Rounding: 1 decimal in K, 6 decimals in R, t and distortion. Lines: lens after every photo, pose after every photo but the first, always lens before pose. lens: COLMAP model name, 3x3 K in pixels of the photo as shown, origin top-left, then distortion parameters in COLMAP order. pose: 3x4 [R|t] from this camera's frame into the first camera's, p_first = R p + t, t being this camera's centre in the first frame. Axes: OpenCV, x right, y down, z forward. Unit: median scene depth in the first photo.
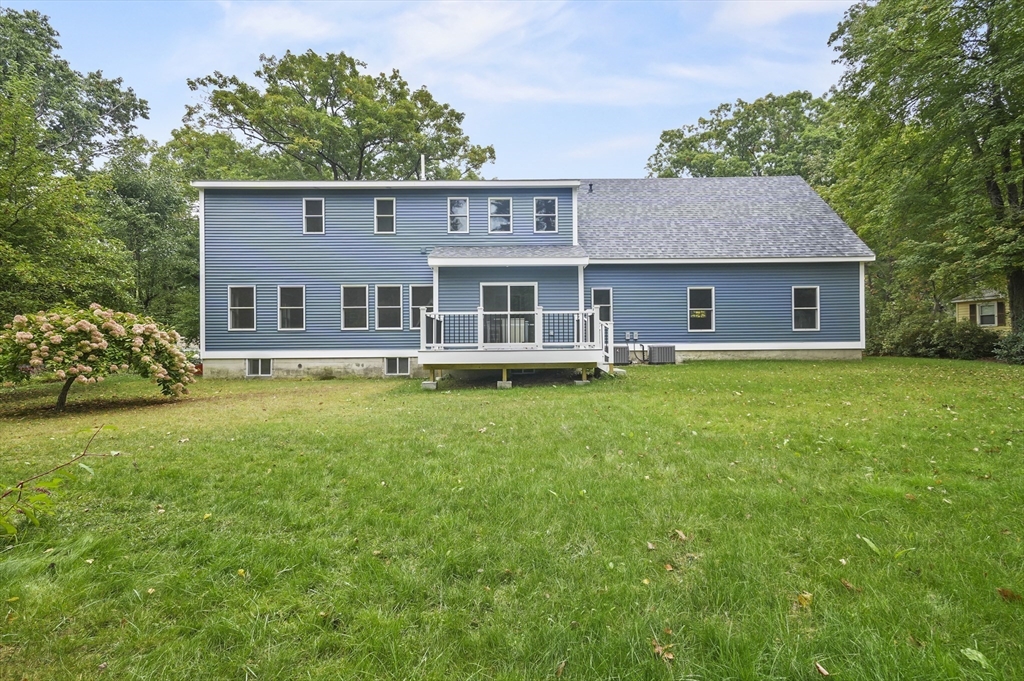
lens RADIAL K [[493.9, 0, 512.0], [0, 493.9, 340.5], [0, 0, 1]] dist [0.017595, 0.000675]
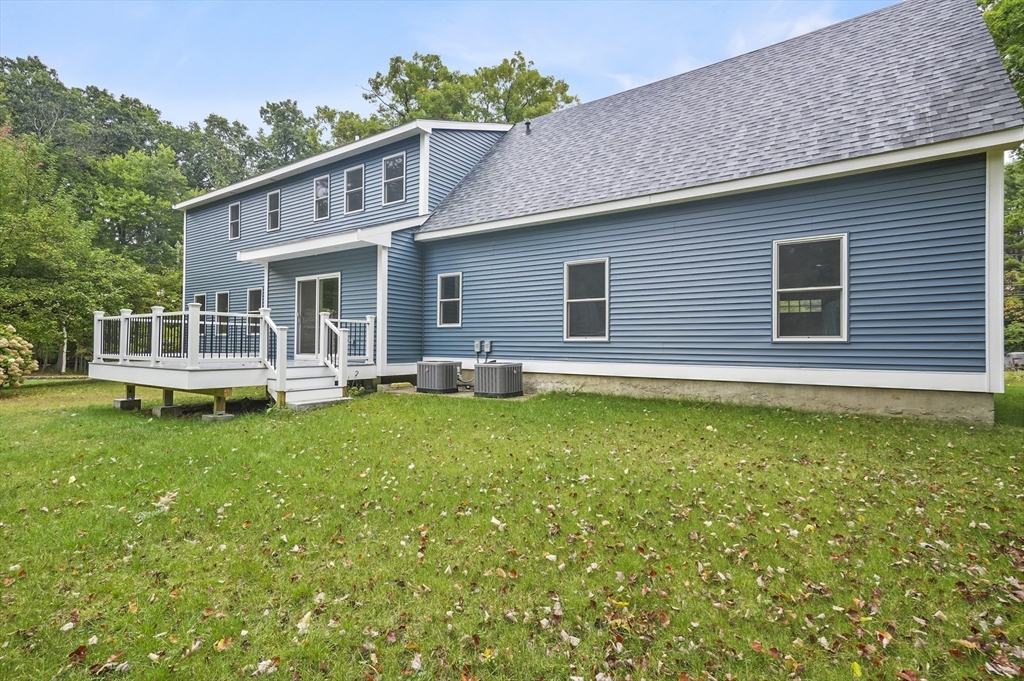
lens RADIAL K [[493.9, 0, 512.0], [0, 493.9, 340.5], [0, 0, 1]] dist [0.017595, 0.000675]
pose [[0.809834, 0.009994, -0.586574, 0.637975], [-0.013912, 0.999901, -0.002170, -0.016311], [0.586494, 0.009918, 0.809893, 0.507882]]
